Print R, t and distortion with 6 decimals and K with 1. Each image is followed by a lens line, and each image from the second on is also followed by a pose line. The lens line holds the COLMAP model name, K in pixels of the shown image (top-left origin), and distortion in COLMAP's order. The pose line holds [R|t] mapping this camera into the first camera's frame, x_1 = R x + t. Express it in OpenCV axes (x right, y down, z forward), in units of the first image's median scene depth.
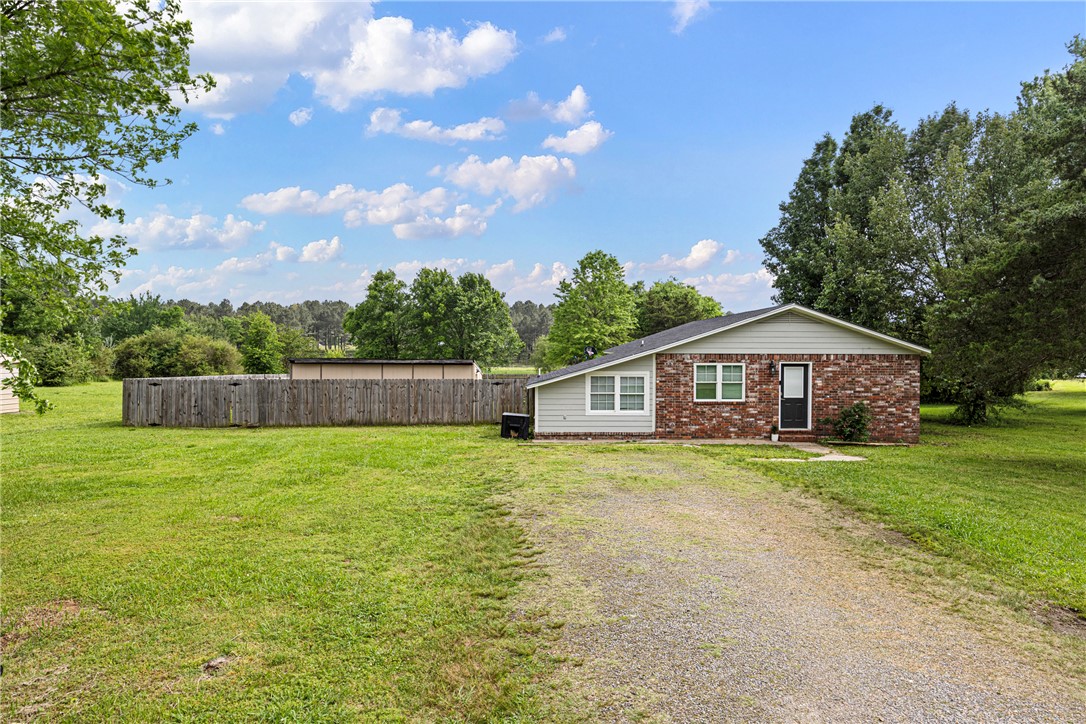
lens RADIAL K [[707.0, 0, 543.0], [0, 707.0, 362.0], [0, 0, 1]] dist [0.002438, 0.000262]
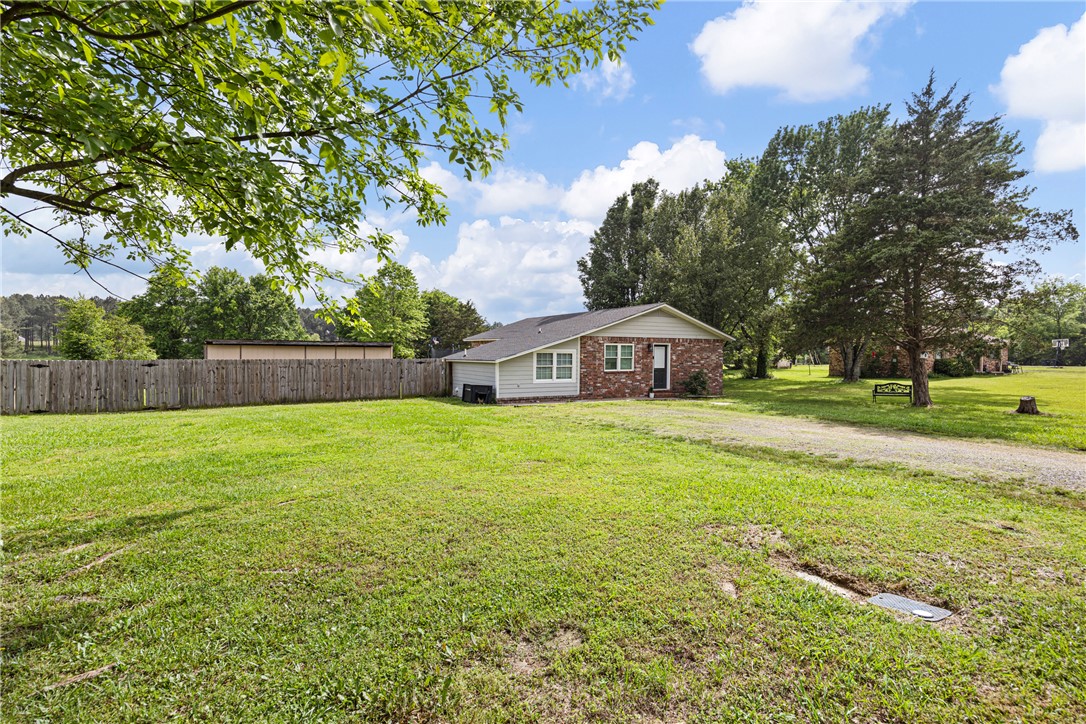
lens RADIAL K [[536.4, 0, 543.0], [0, 536.4, 362.0], [0, 0, 1]] dist [-0.001902, -0.000370]
pose [[0.882360, -0.006349, 0.470531, -0.381017], [0.003333, 0.999968, 0.007243, 0.029322], [-0.470562, -0.004823, 0.882353, 0.132981]]
